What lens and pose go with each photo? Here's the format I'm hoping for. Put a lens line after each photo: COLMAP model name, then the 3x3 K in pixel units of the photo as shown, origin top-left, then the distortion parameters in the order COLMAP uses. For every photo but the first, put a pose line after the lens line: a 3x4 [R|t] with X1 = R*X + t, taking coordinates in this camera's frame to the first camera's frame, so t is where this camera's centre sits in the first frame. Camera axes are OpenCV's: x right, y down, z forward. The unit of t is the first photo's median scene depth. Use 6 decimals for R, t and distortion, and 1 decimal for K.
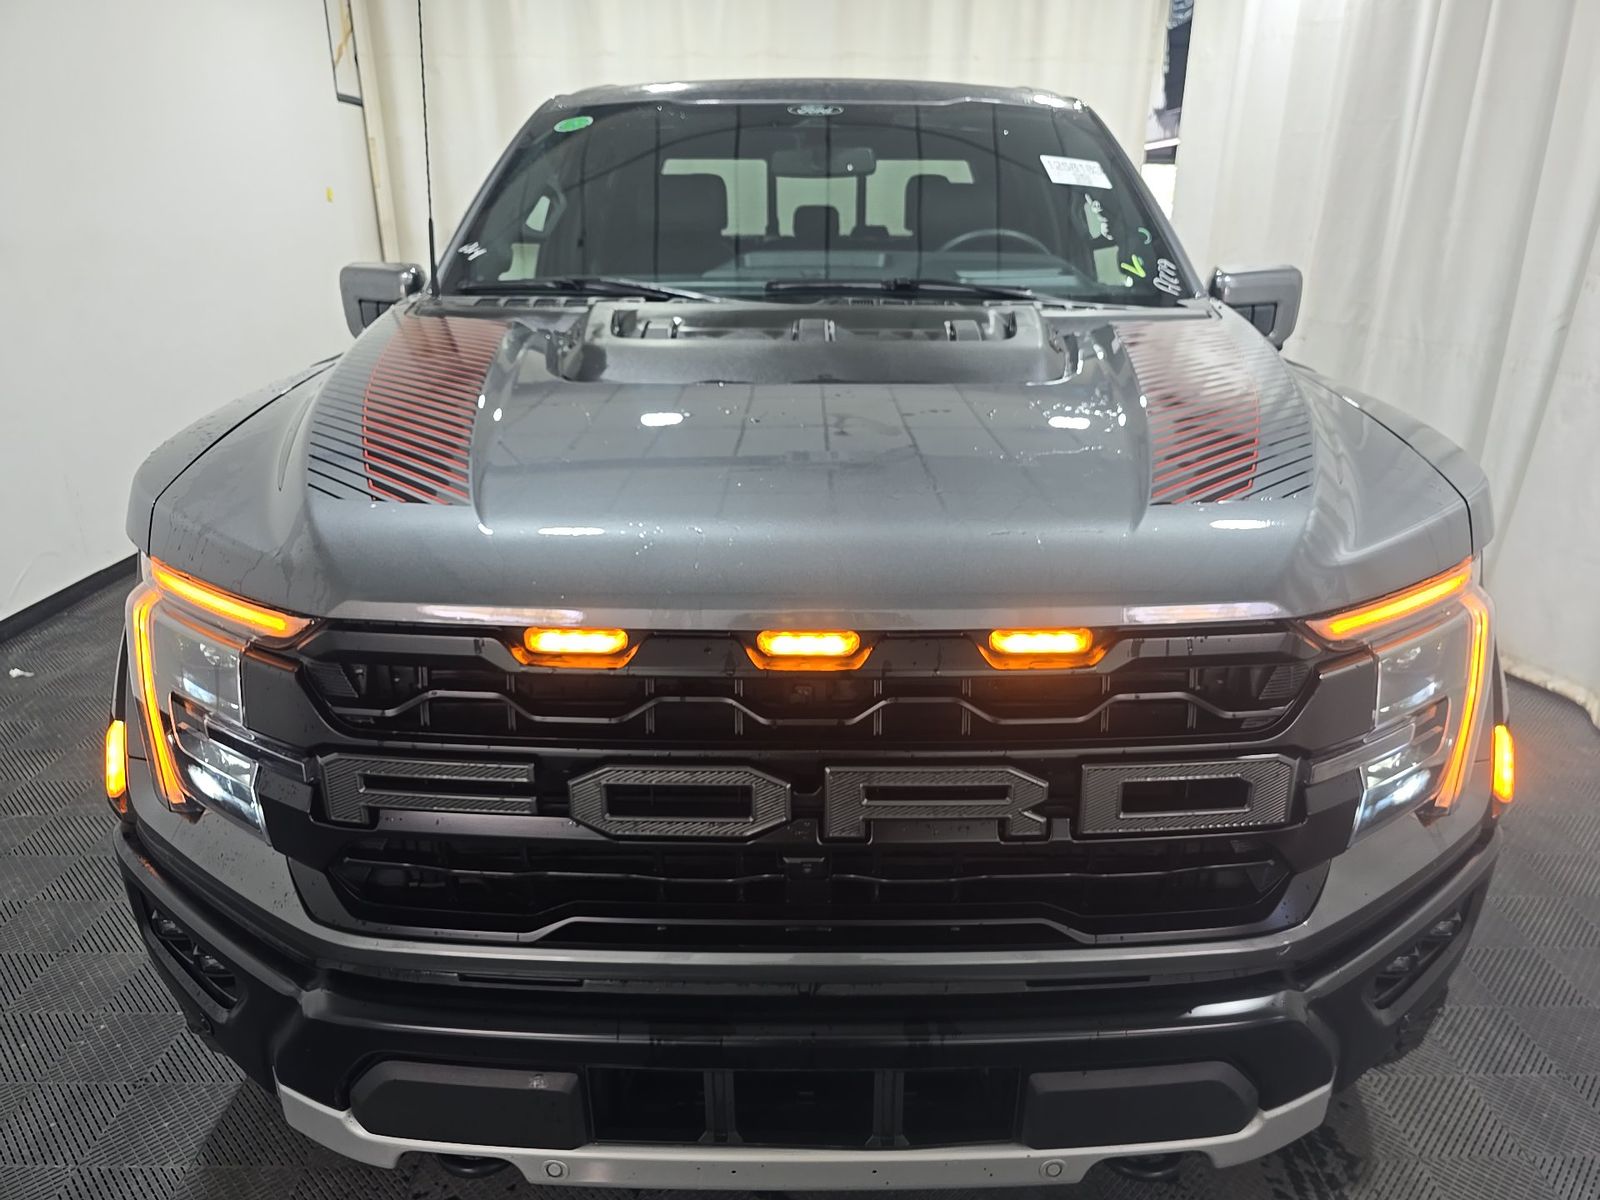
lens RADIAL K [[1068.6, 0, 816.2], [0, 1068.6, 602.9], [0, 0, 1]] dist [0.002330, -0.003458]
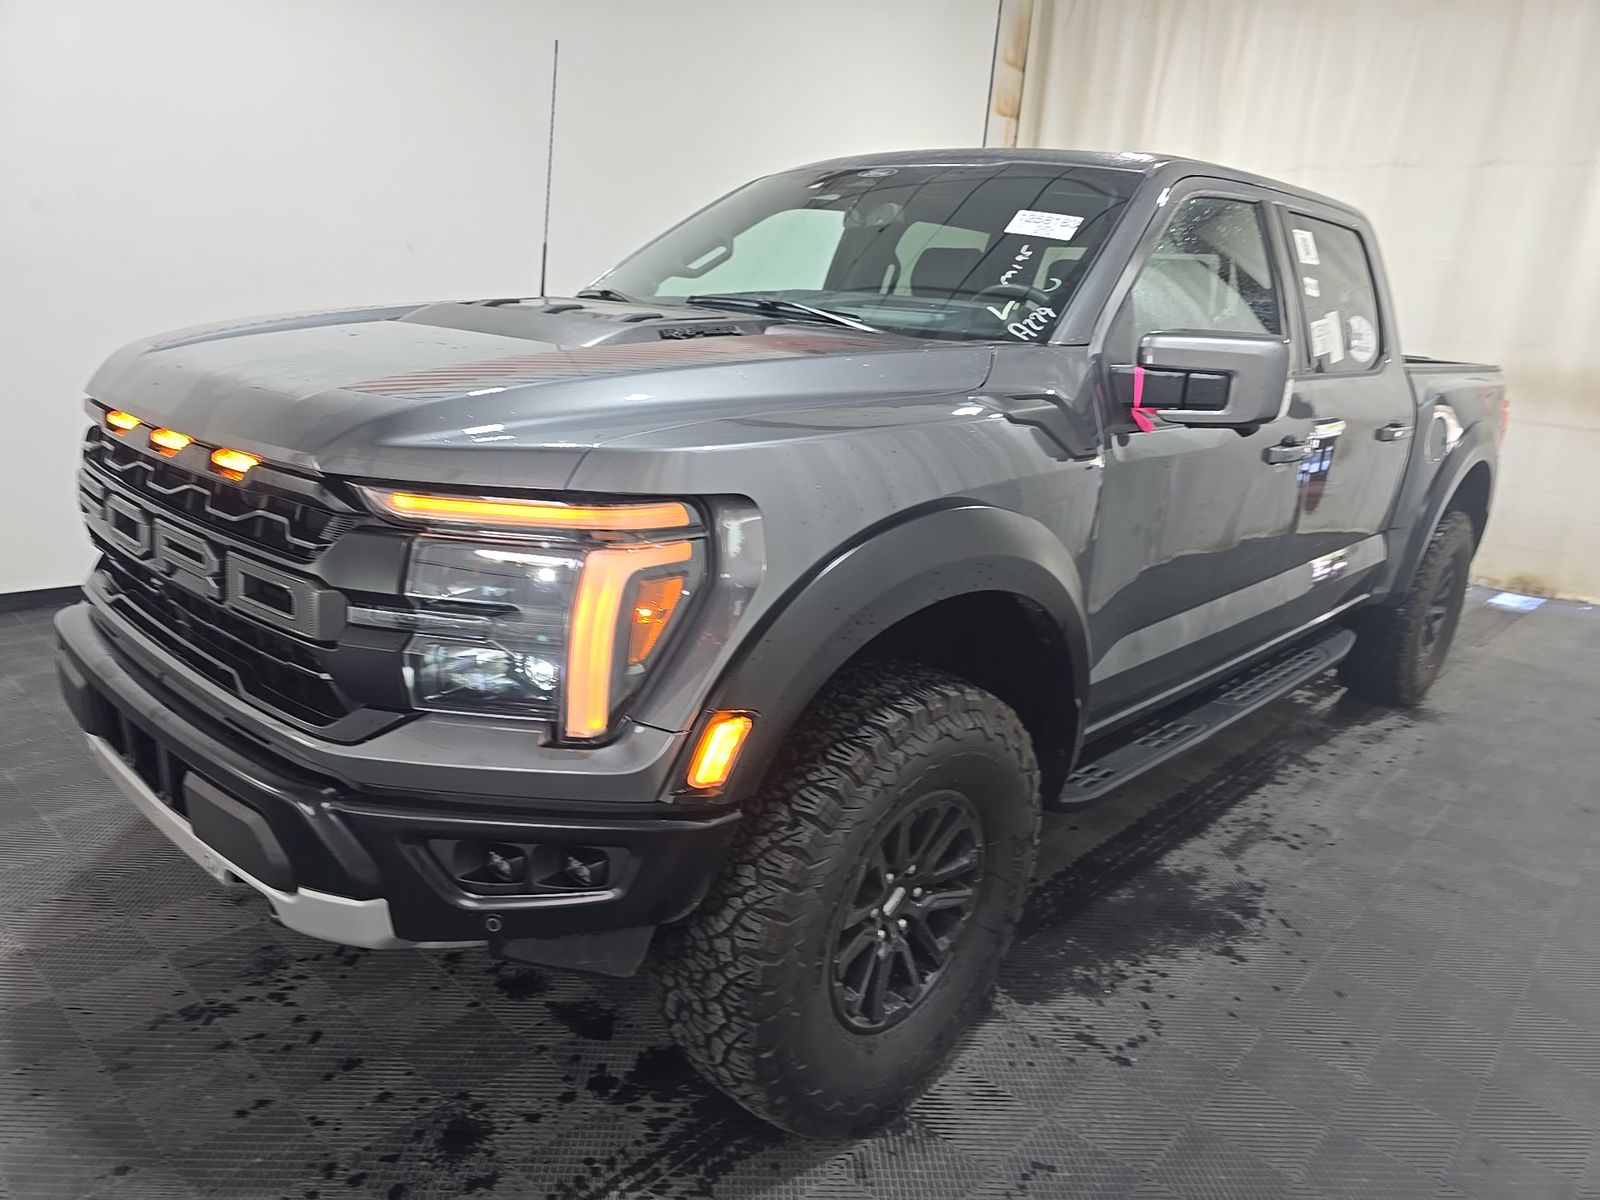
lens RADIAL K [[1068.6, 0, 816.2], [0, 1068.6, 602.9], [0, 0, 1]] dist [0.002330, -0.003458]
pose [[0.749831, 0.225693, -0.621945, 1.553390], [-0.293408, 0.955963, -0.006837, -0.000396], [0.593013, 0.187610, 0.783031, 0.332786]]
